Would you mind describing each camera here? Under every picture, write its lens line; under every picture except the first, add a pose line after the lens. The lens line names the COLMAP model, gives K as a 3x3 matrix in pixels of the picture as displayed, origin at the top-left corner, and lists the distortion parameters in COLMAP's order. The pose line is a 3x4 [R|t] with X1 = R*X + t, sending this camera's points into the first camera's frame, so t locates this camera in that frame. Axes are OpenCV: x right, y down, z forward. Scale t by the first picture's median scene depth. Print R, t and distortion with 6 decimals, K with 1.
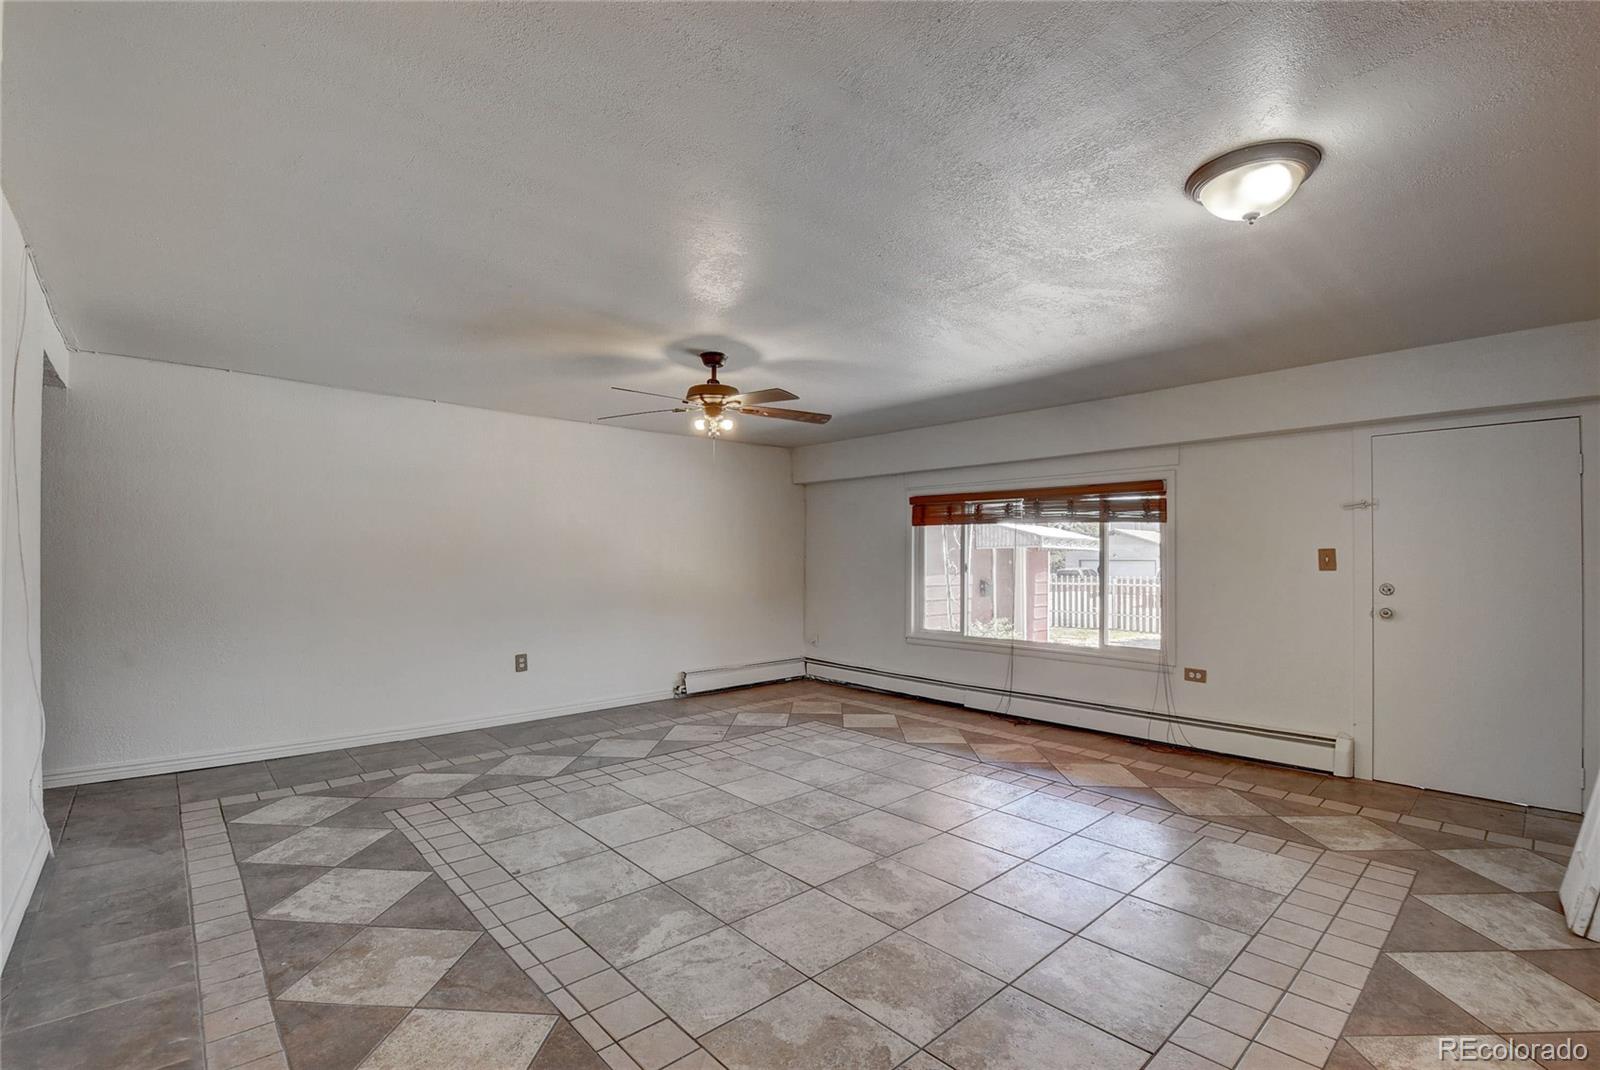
lens RADIAL K [[701.7, 0, 798.4], [0, 701.7, 553.6], [0, 0, 1]] dist [0.015778, -0.025333]
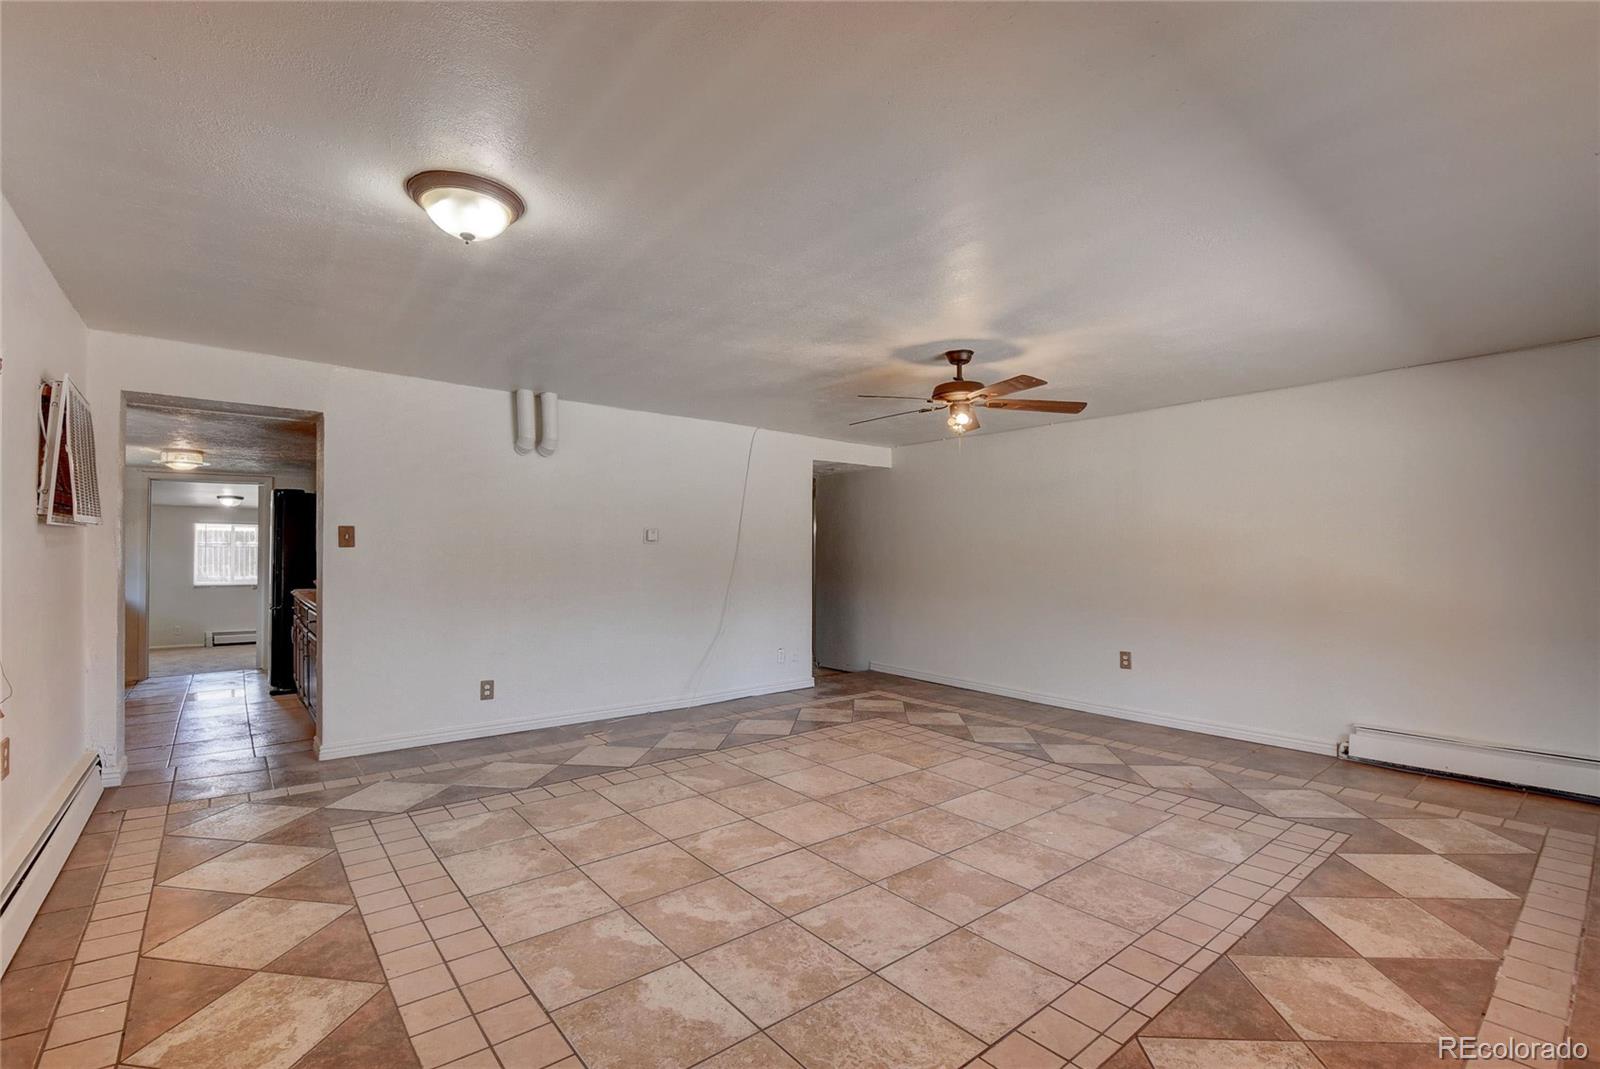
lens RADIAL K [[701.7, 0, 798.4], [0, 701.7, 553.1], [0, 0, 1]] dist [0.015778, -0.025333]
pose [[-0.053514, -0.007101, -0.998542, 0.957875], [0.000977, 0.999974, -0.007164, 0.012973], [0.998567, -0.001359, -0.053506, 0.880280]]
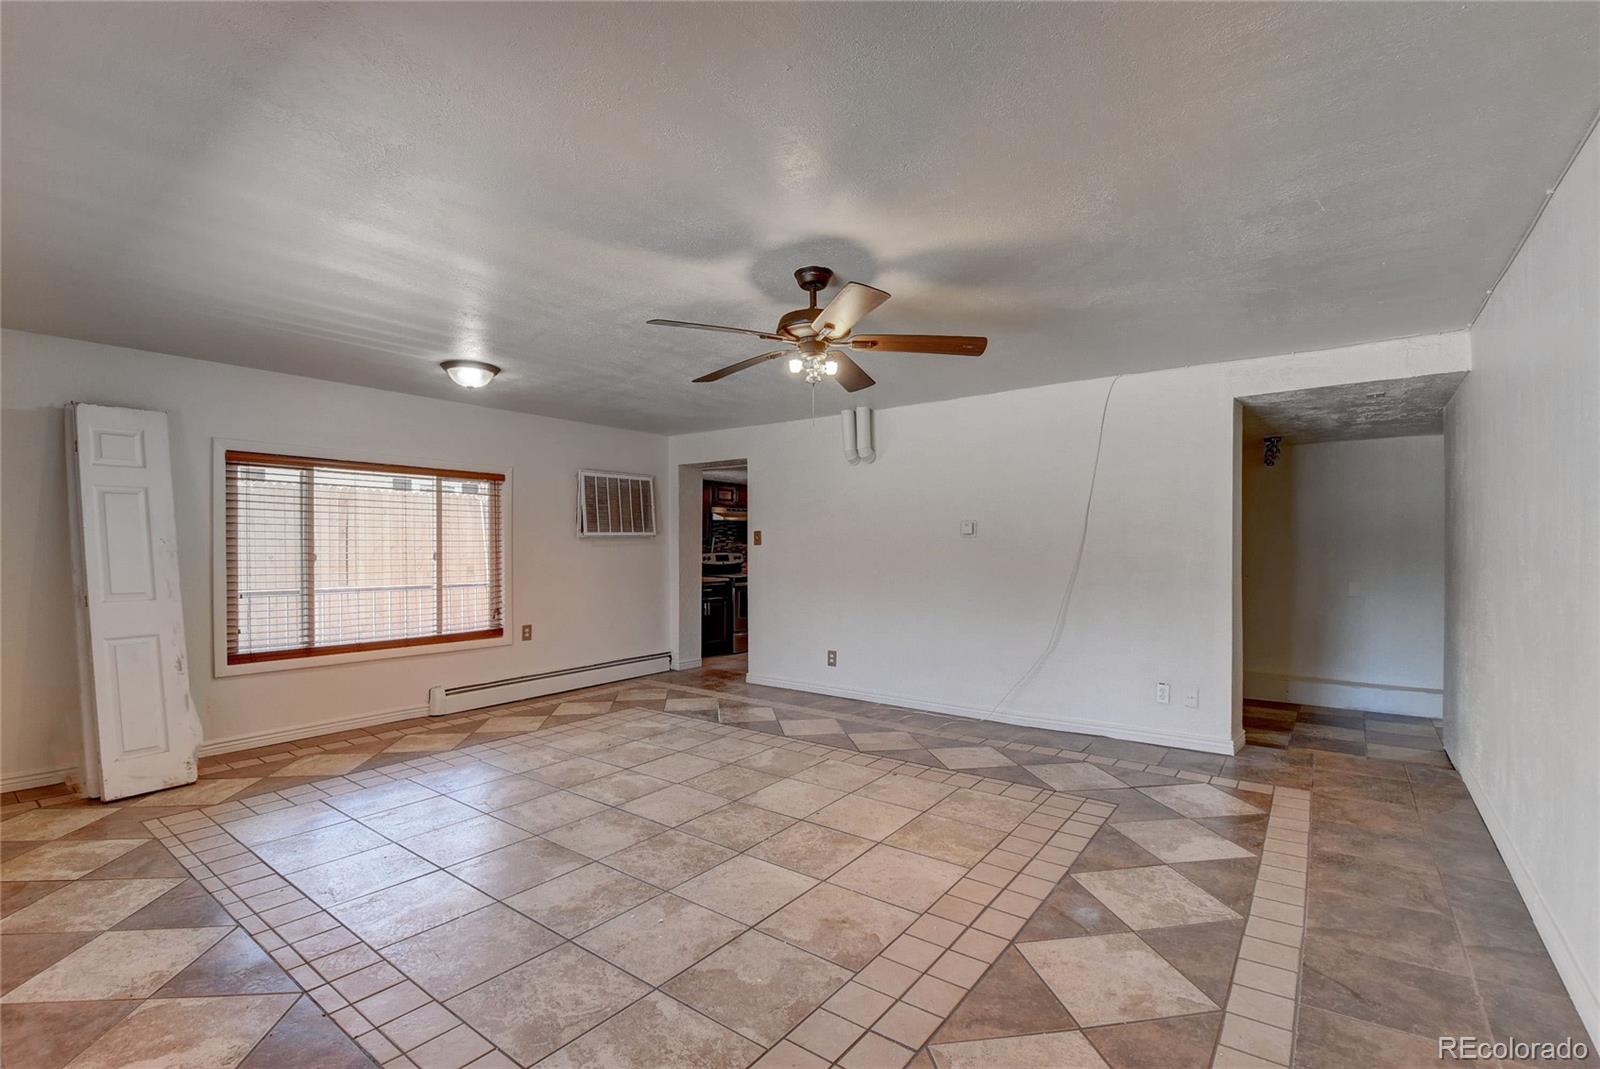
lens RADIAL K [[705.0, 0, 798.0], [0, 705.0, 551.7], [0, 0, 1]] dist [0.004124, -0.014406]
pose [[-0.983003, 0.000733, -0.183588, 0.033381], [0.000705, 1.000000, 0.000219, 0.011020], [0.183588, 0.000086, -0.983003, 1.842560]]
